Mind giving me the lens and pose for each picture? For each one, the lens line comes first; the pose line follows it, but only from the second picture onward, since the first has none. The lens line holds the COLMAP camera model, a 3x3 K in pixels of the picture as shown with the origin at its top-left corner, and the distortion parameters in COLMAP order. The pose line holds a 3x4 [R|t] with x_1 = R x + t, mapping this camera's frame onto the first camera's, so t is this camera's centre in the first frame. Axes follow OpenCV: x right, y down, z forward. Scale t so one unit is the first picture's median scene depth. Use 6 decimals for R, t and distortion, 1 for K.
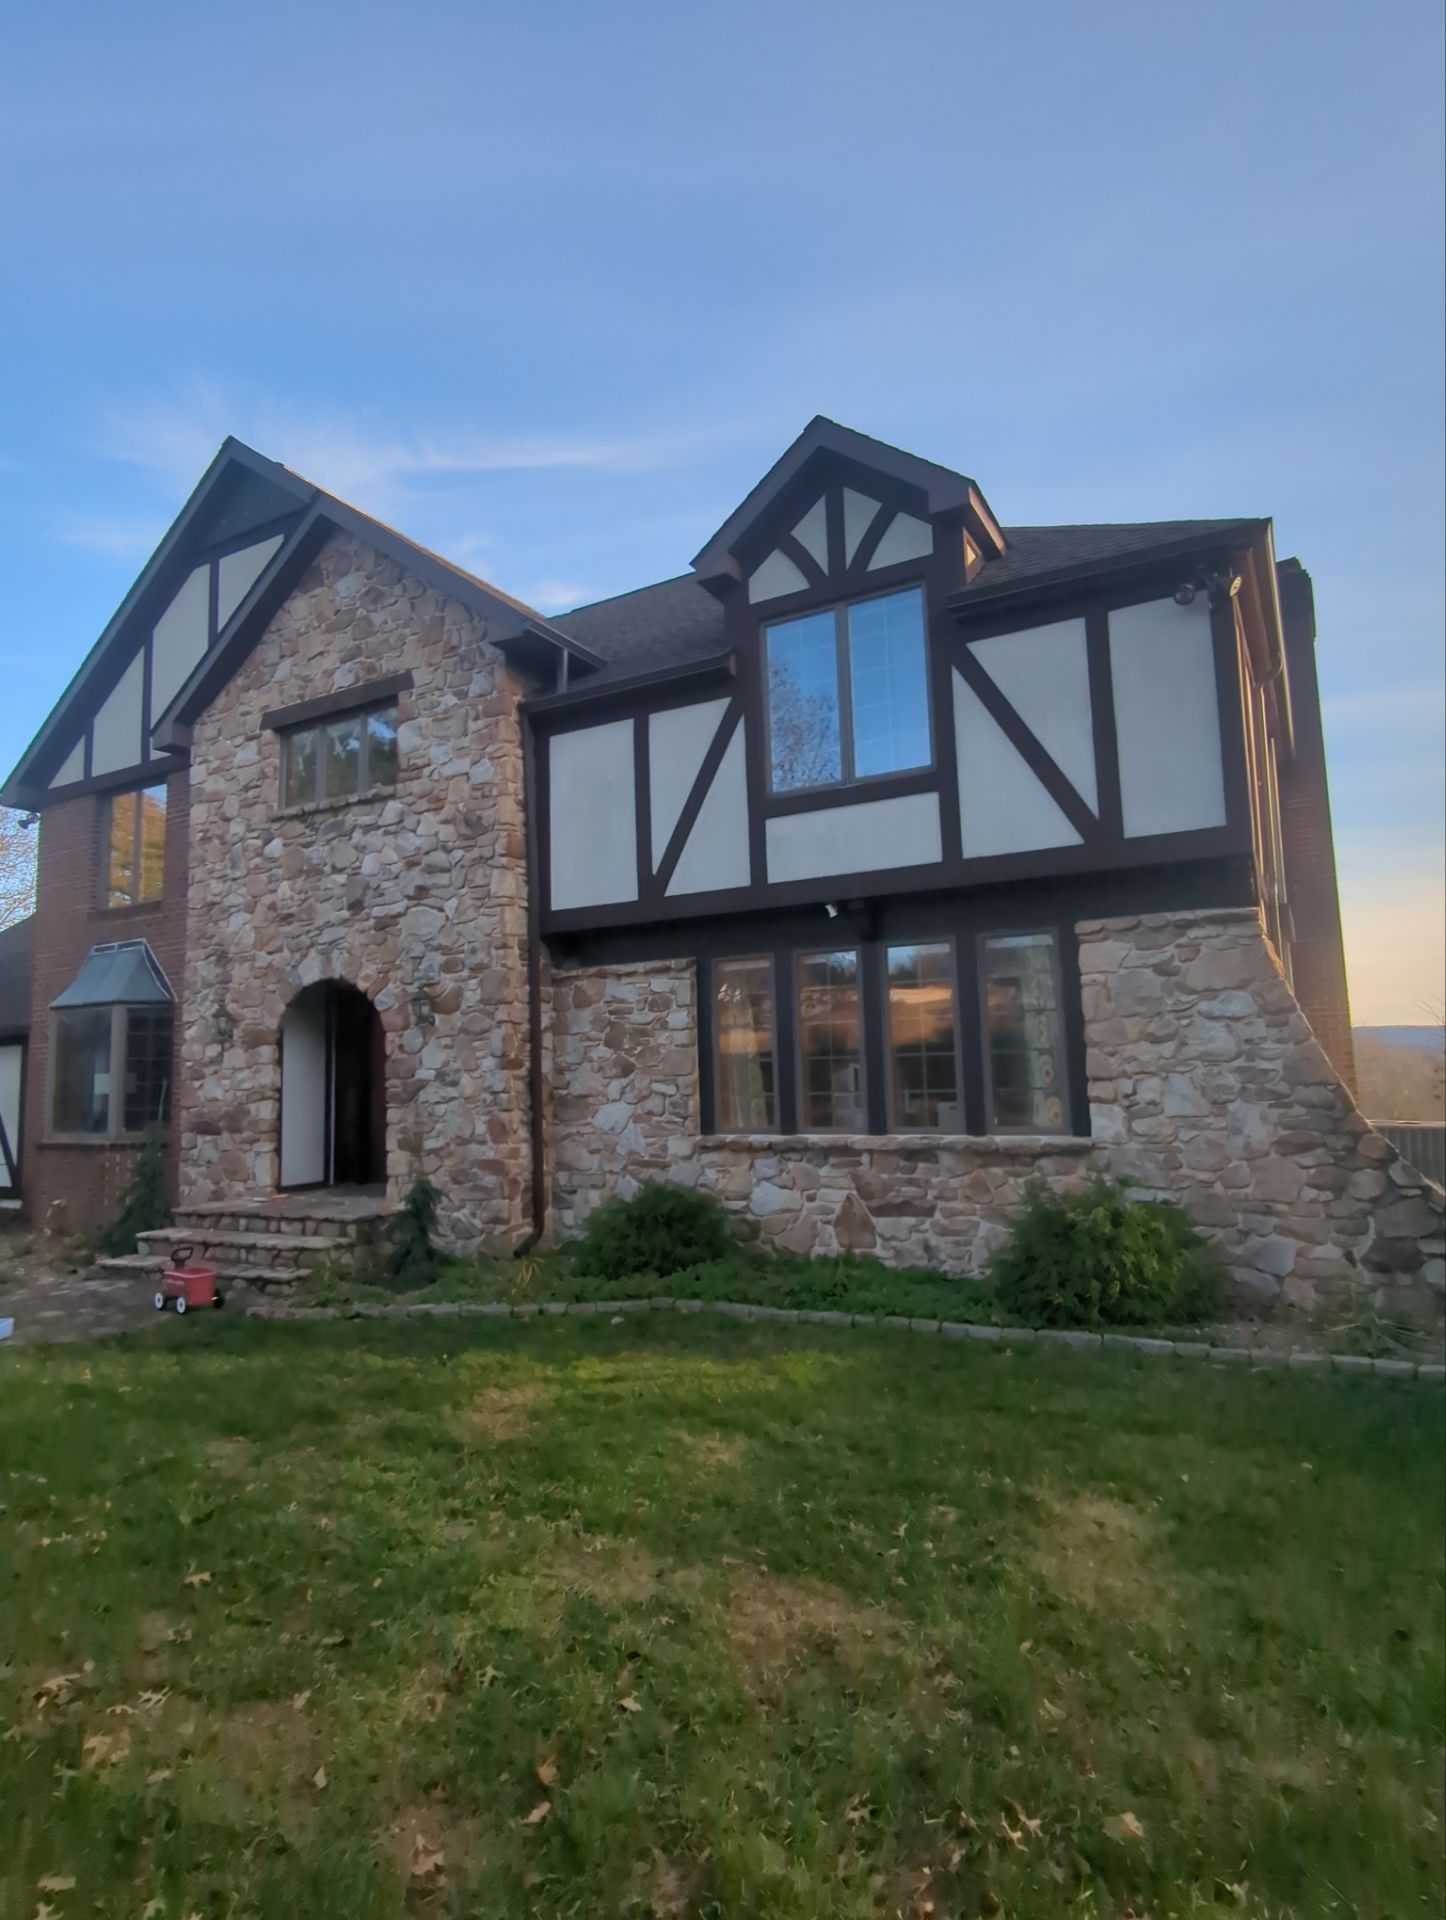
lens RADIAL K [[1067.1, 0, 723.0], [0, 1067.1, 960.0], [0, 0, 1]] dist [-0.003085, -0.002176]
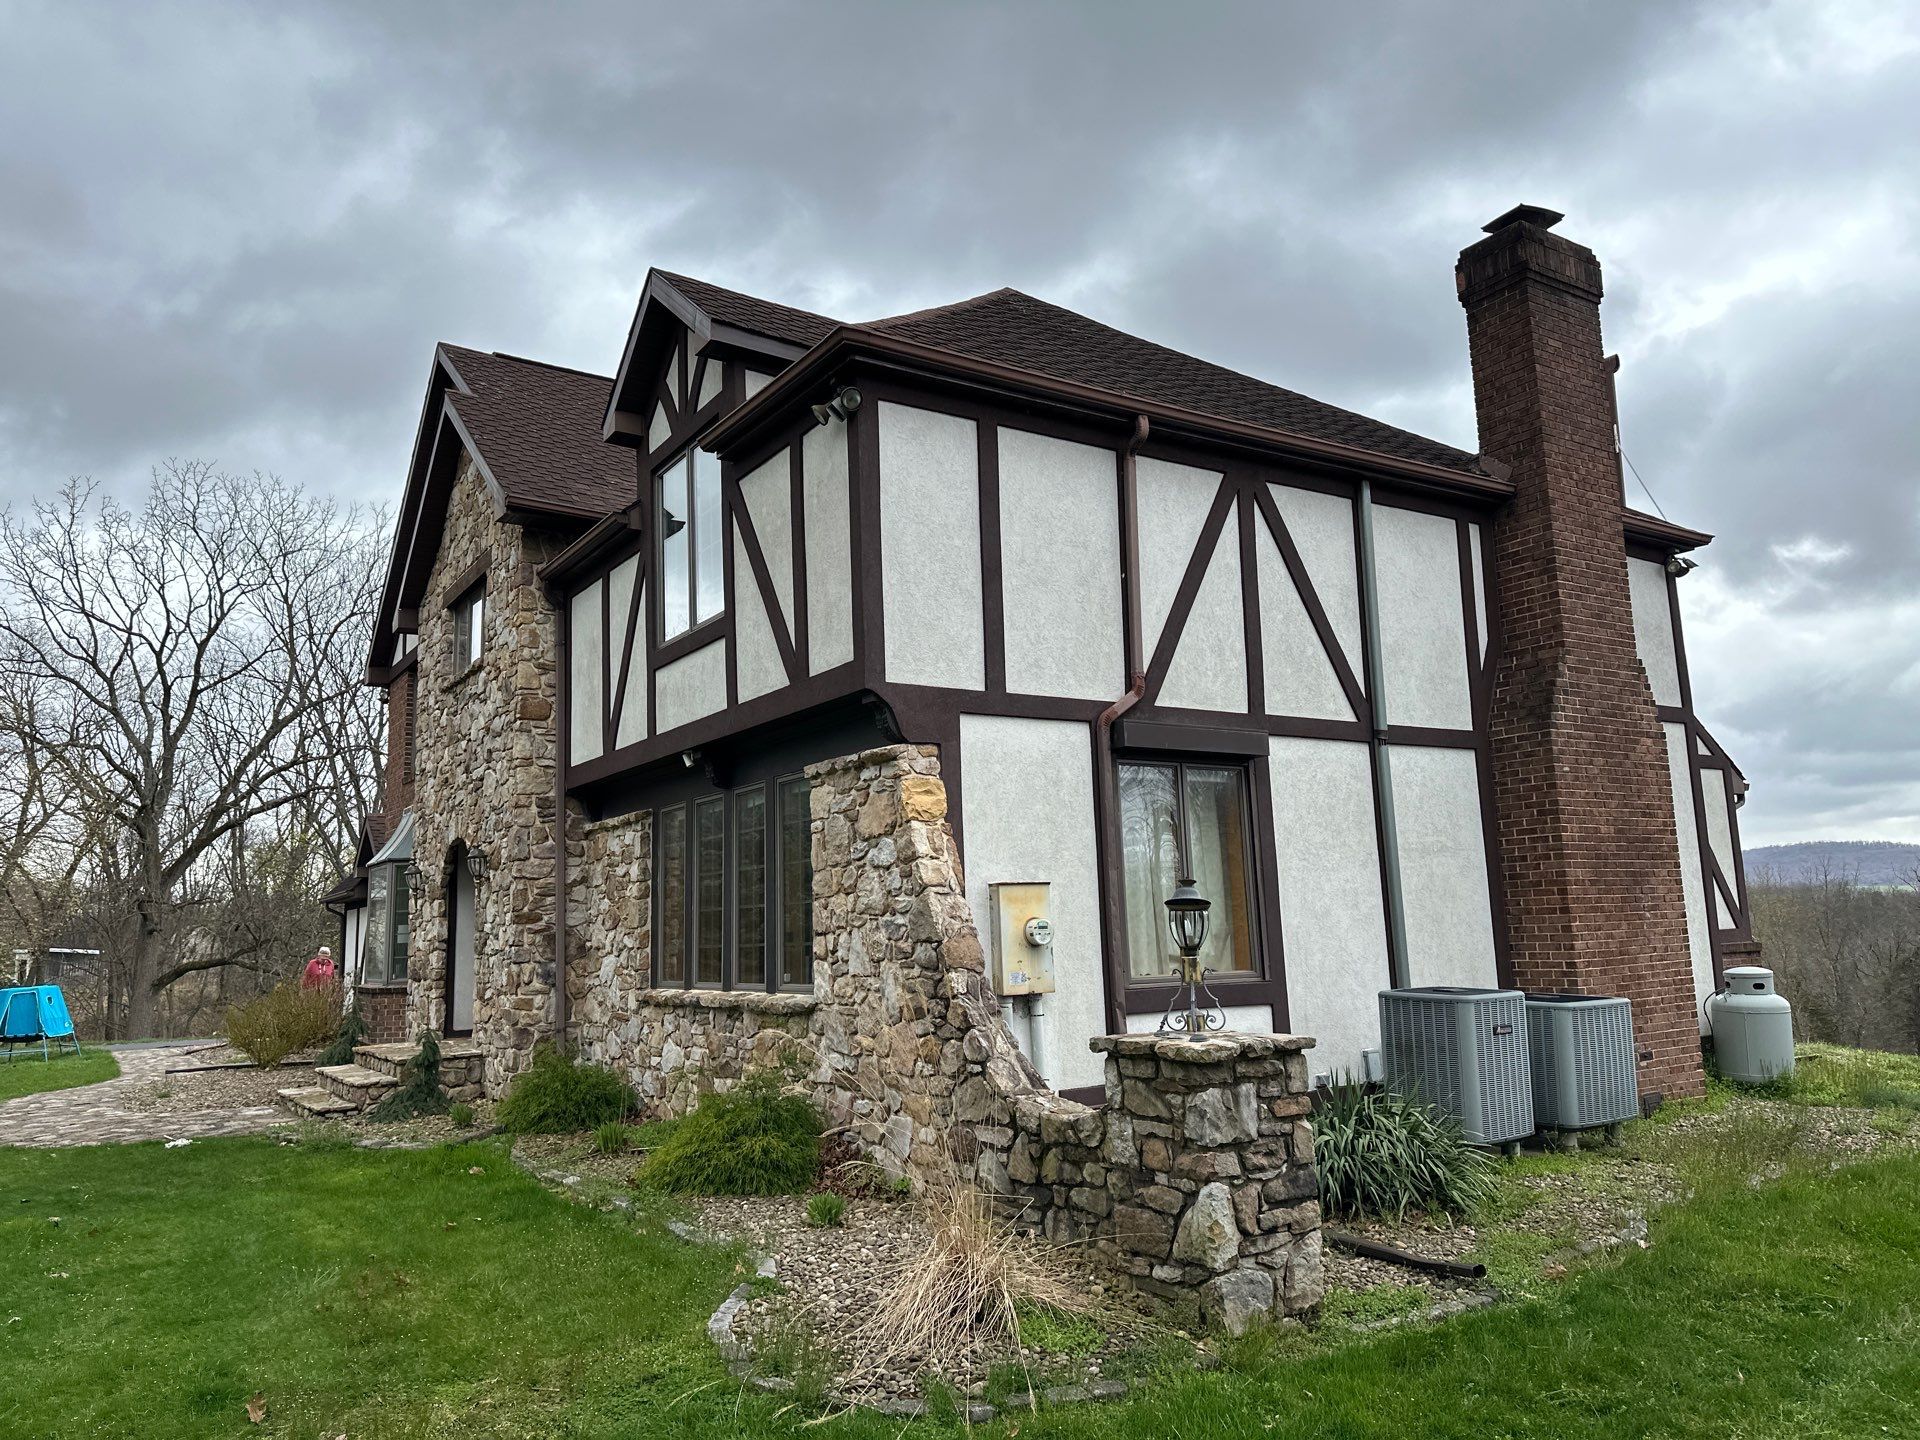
lens RADIAL K [[1342.6, 0, 958.0], [0, 1342.6, 708.7], [0, 0, 1]] dist [0.203946, -0.408817]
pose [[0.885648, -0.073485, -0.458507, 0.812072], [0.055279, 0.997062, -0.053025, -0.012527], [0.461056, 0.021616, 0.887108, -0.000537]]
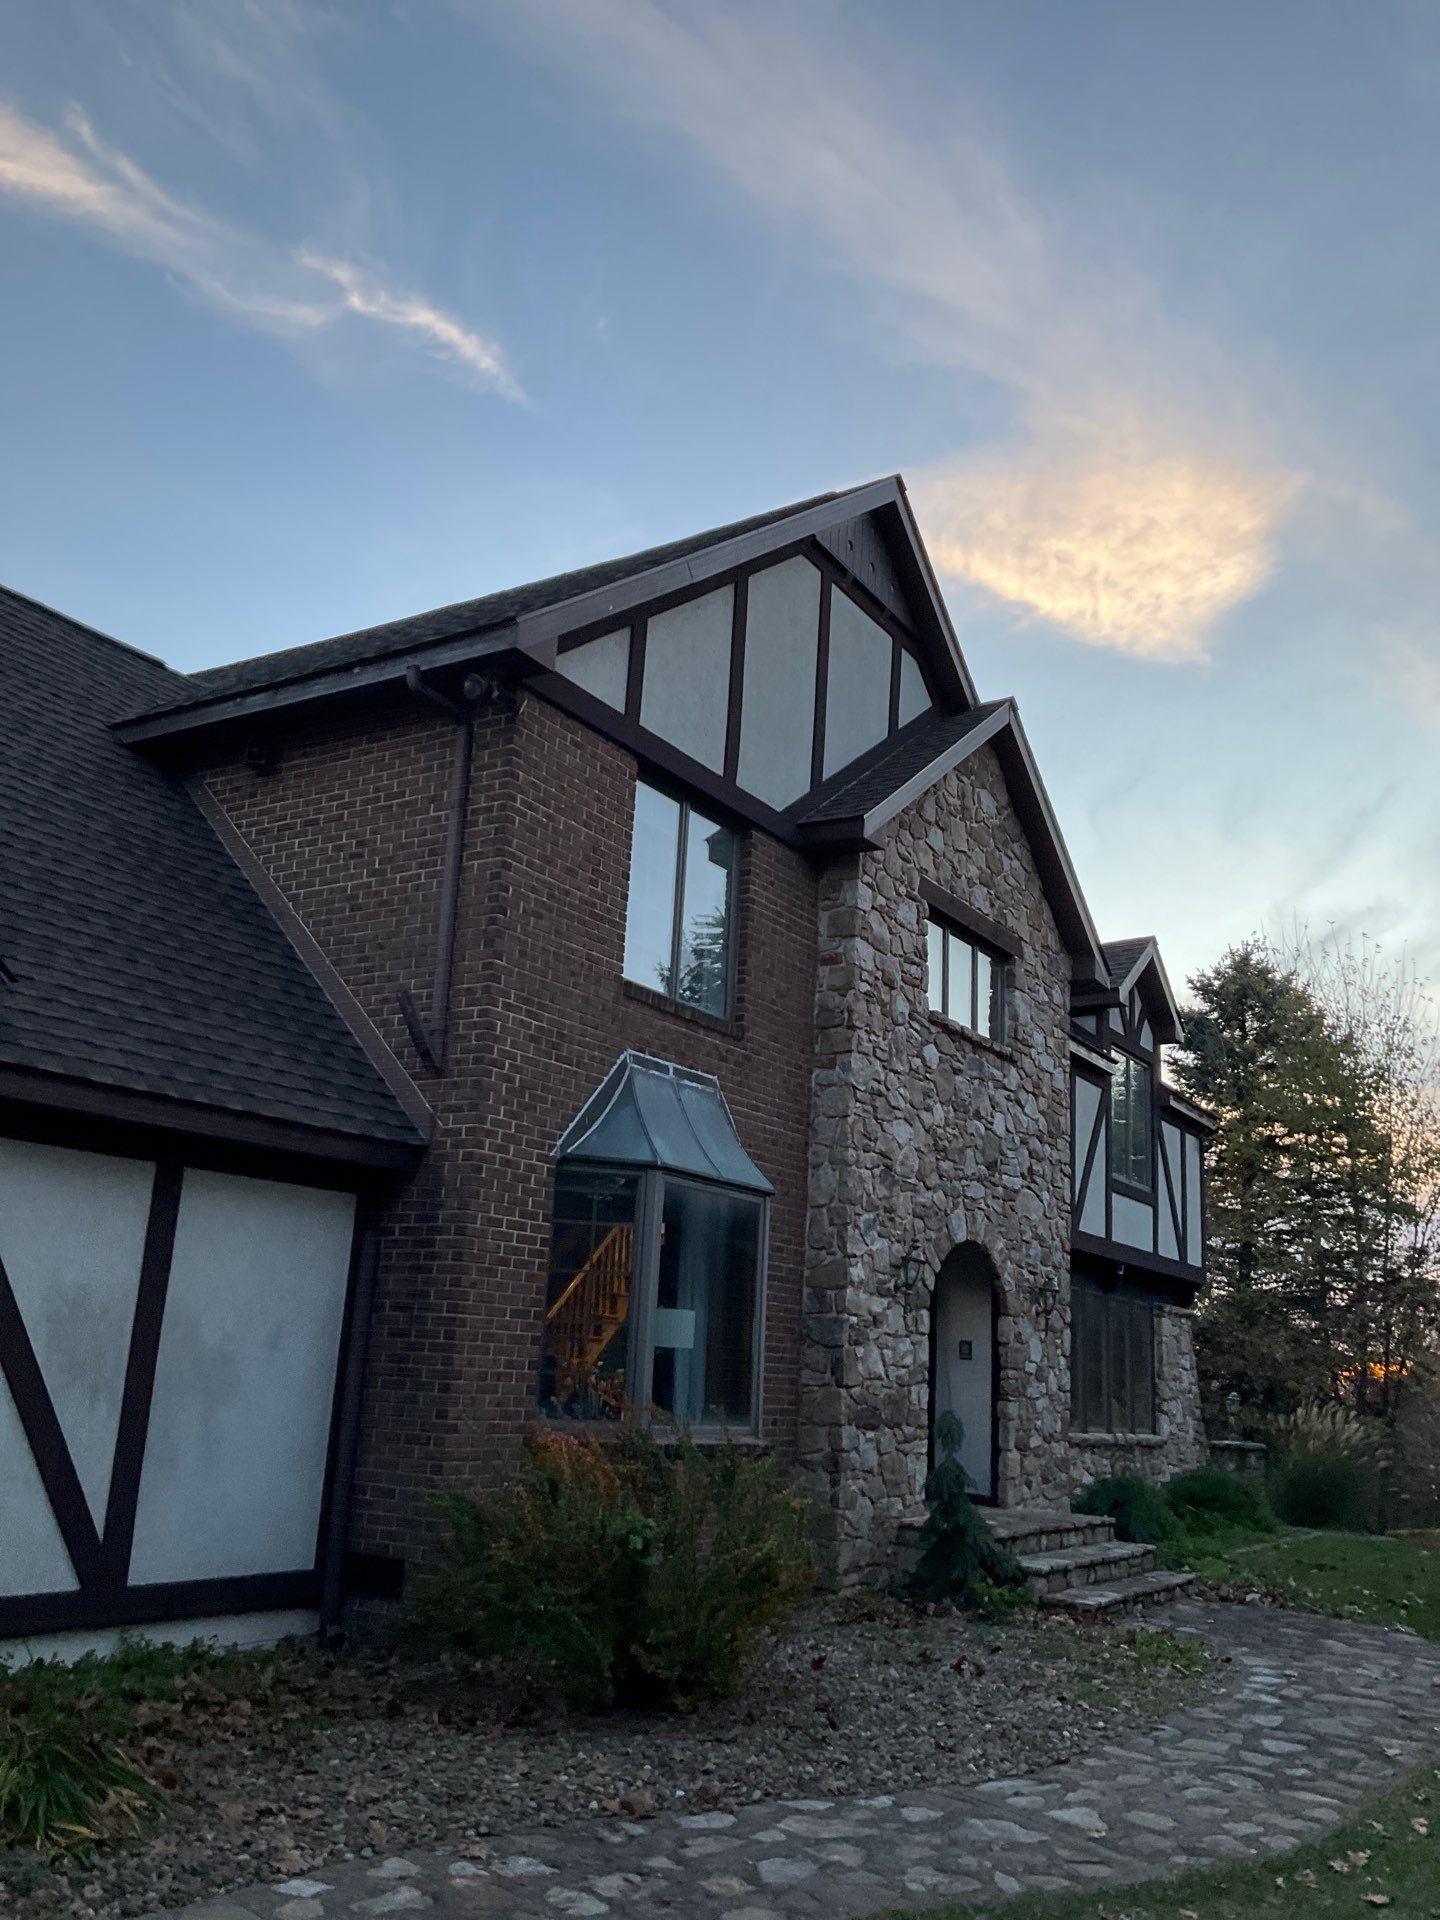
lens RADIAL K [[1582.0, 0, 720.0], [0, 1582.0, 960.0], [0, 0, 1]] dist [0.117228, -0.185796]
pose [[0.055275, 0.284238, 0.957159, -1.864007], [-0.164987, 0.948047, -0.272005, 0.206179], [-0.984746, -0.142883, 0.099298, 1.234791]]
